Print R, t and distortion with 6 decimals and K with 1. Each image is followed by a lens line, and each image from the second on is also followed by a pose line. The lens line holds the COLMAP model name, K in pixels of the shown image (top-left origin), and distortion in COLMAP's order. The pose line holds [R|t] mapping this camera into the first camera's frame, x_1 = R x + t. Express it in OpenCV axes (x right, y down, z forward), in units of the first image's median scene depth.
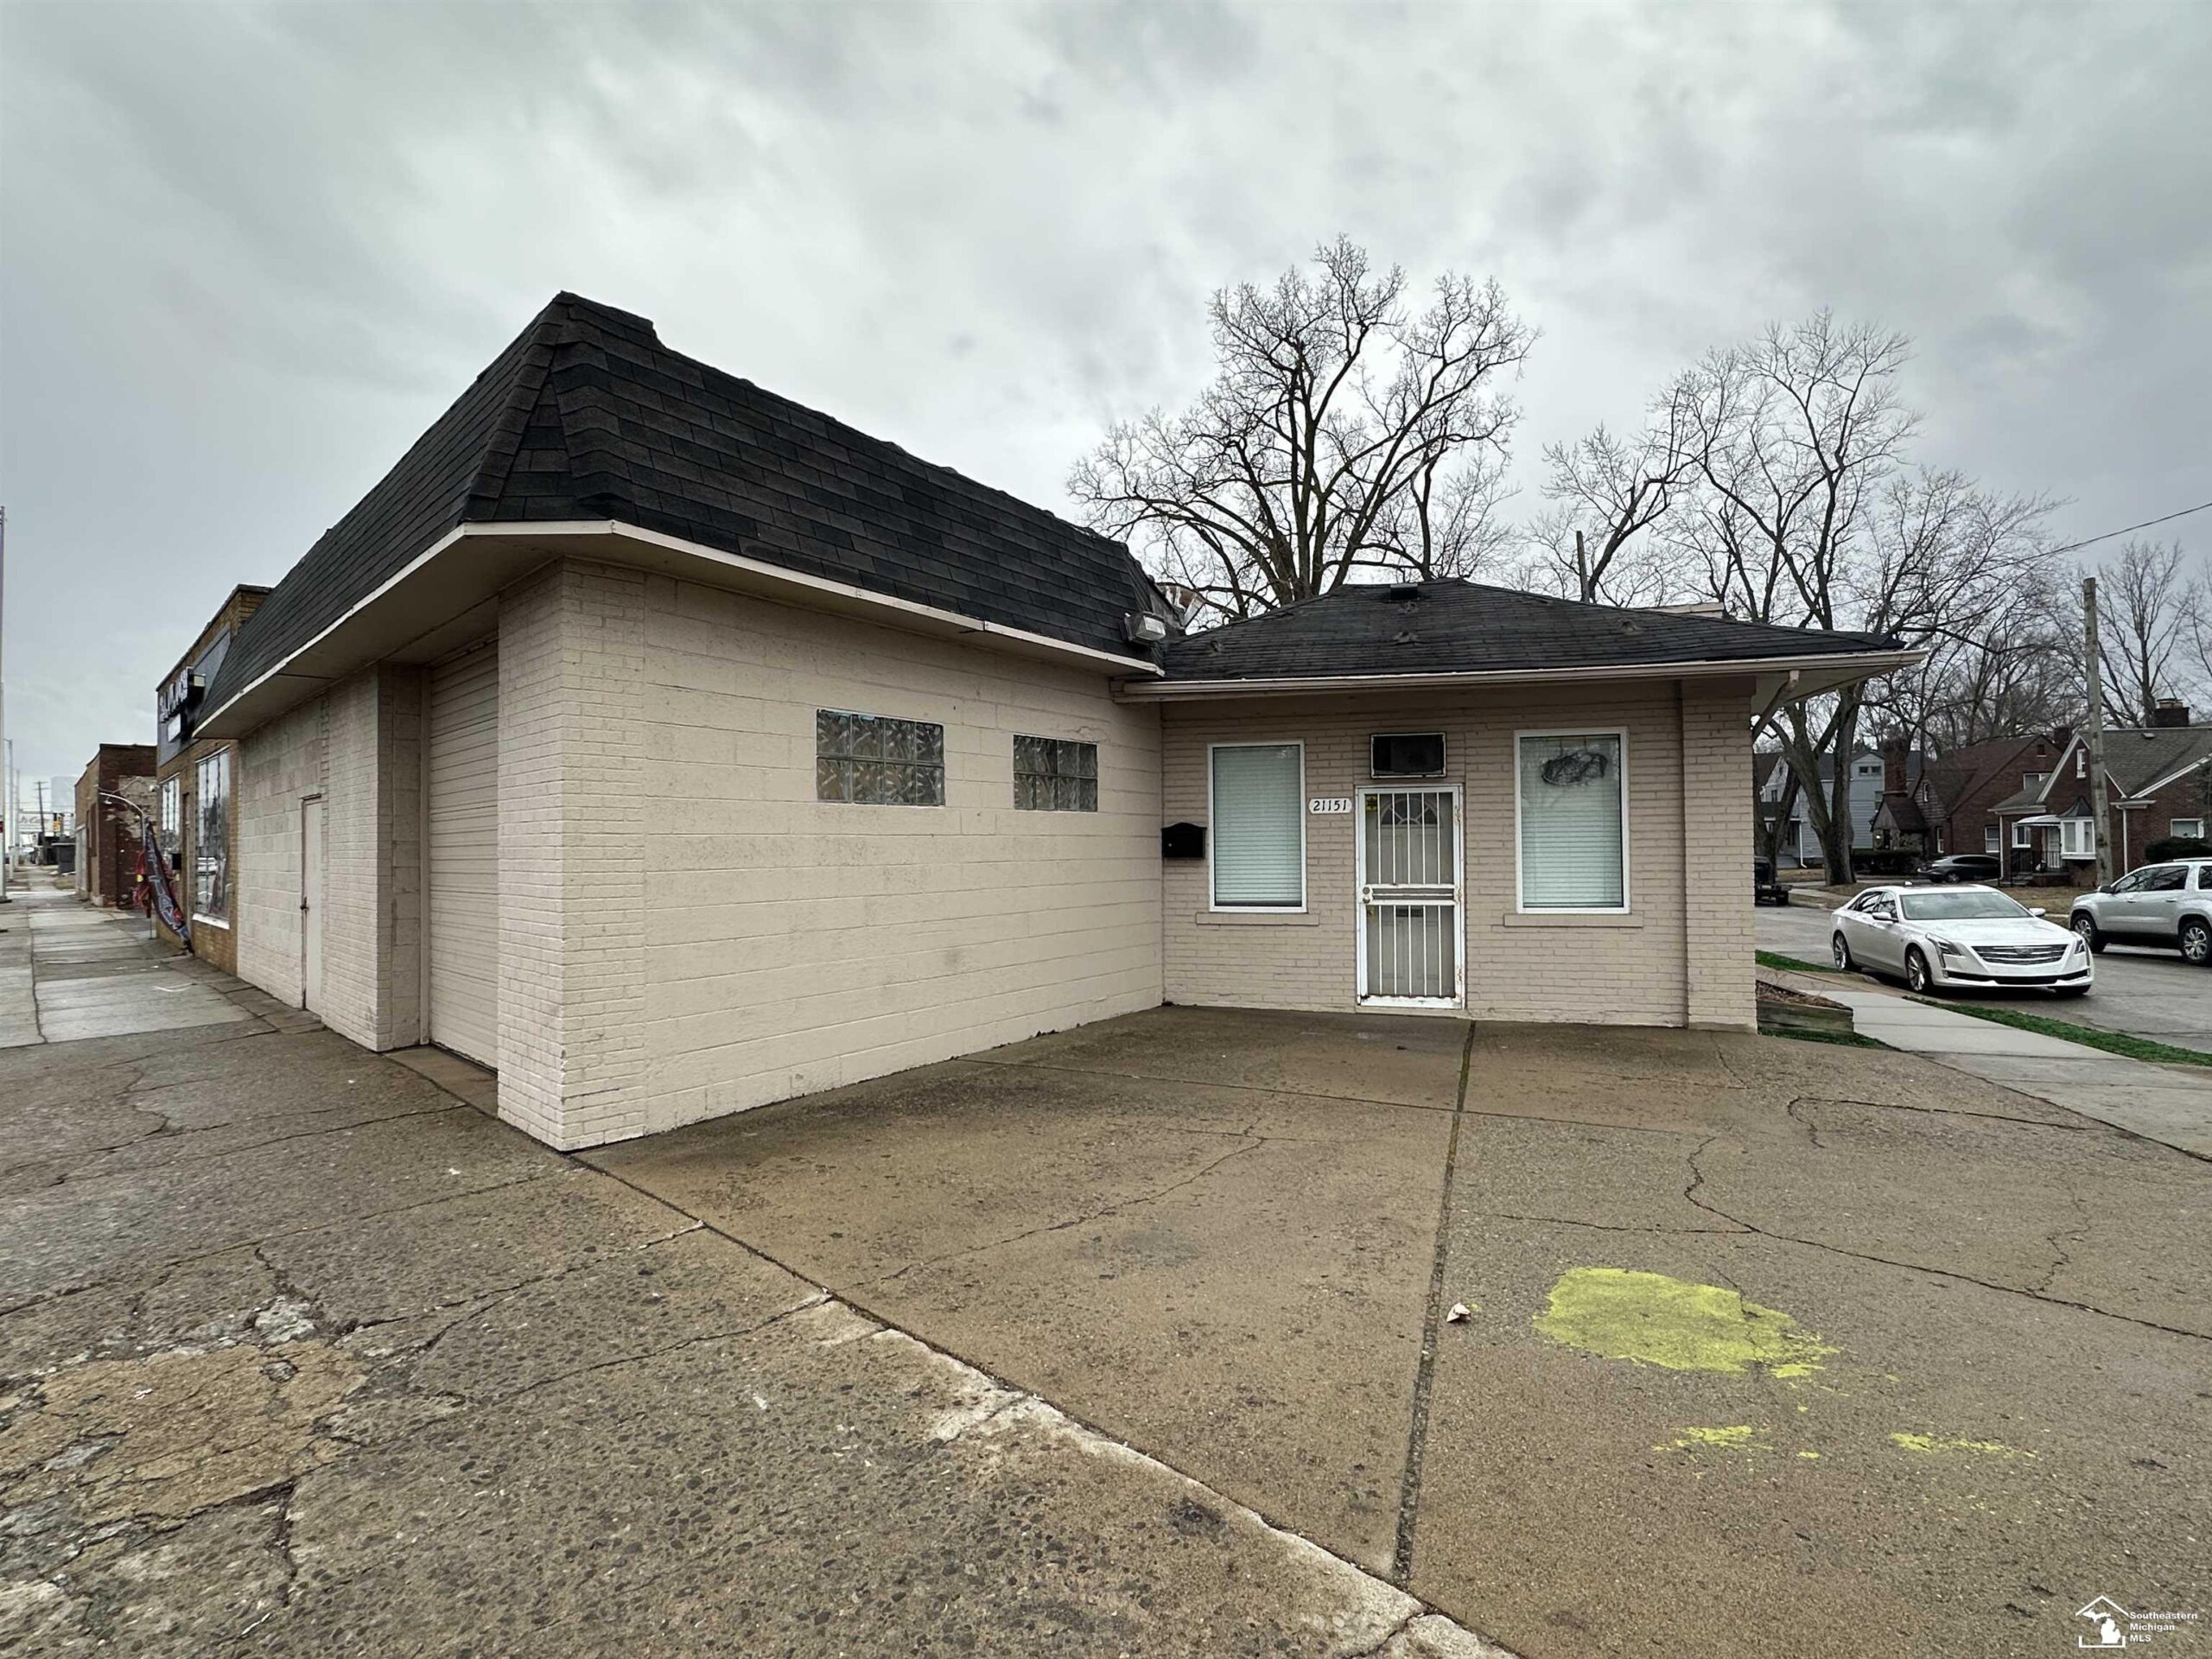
lens RADIAL K [[1083.3, 0, 1103.9], [0, 1083.3, 820.3], [0, 0, 1]] dist [-0.012589, -0.001242]
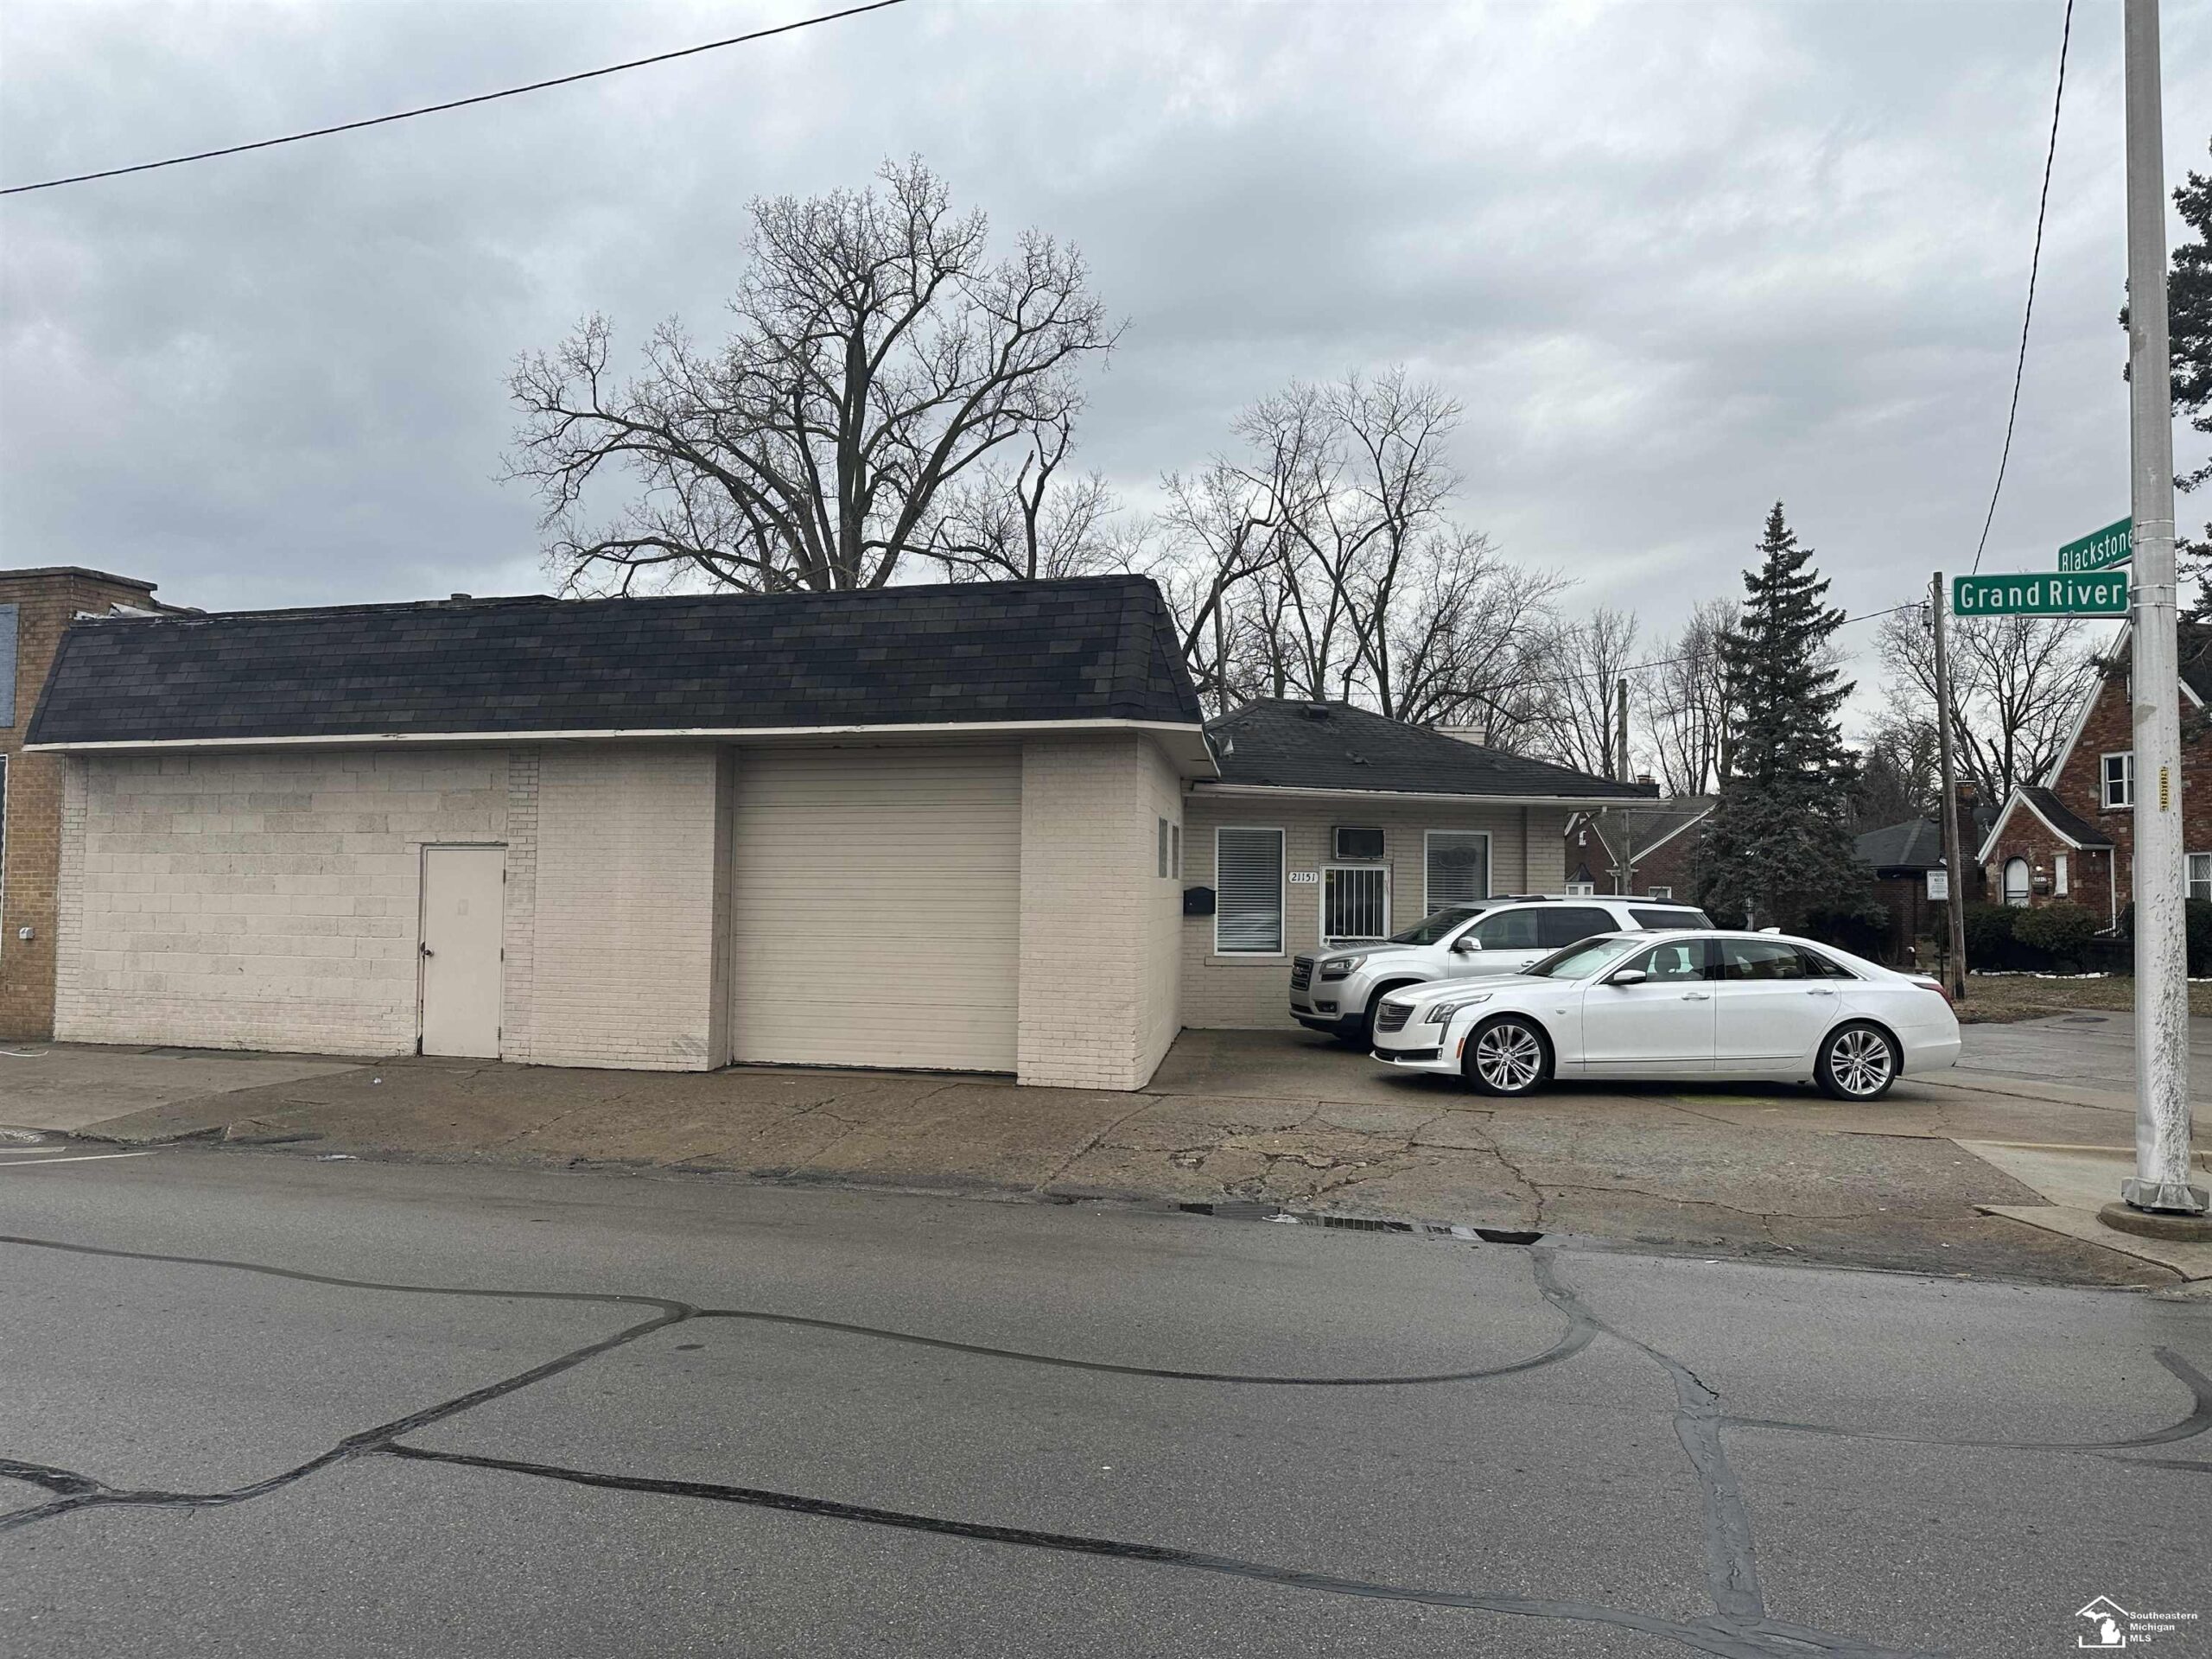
lens RADIAL K [[1540.4, 0, 1107.8], [0, 1540.4, 834.3], [0, 0, 1]] dist [0.027386, -0.012131]
pose [[0.884520, 0.037636, 0.464981, -0.184510], [-0.032964, 0.999291, -0.018177, -0.004972], [-0.465336, 0.000751, 0.885134, -0.121379]]
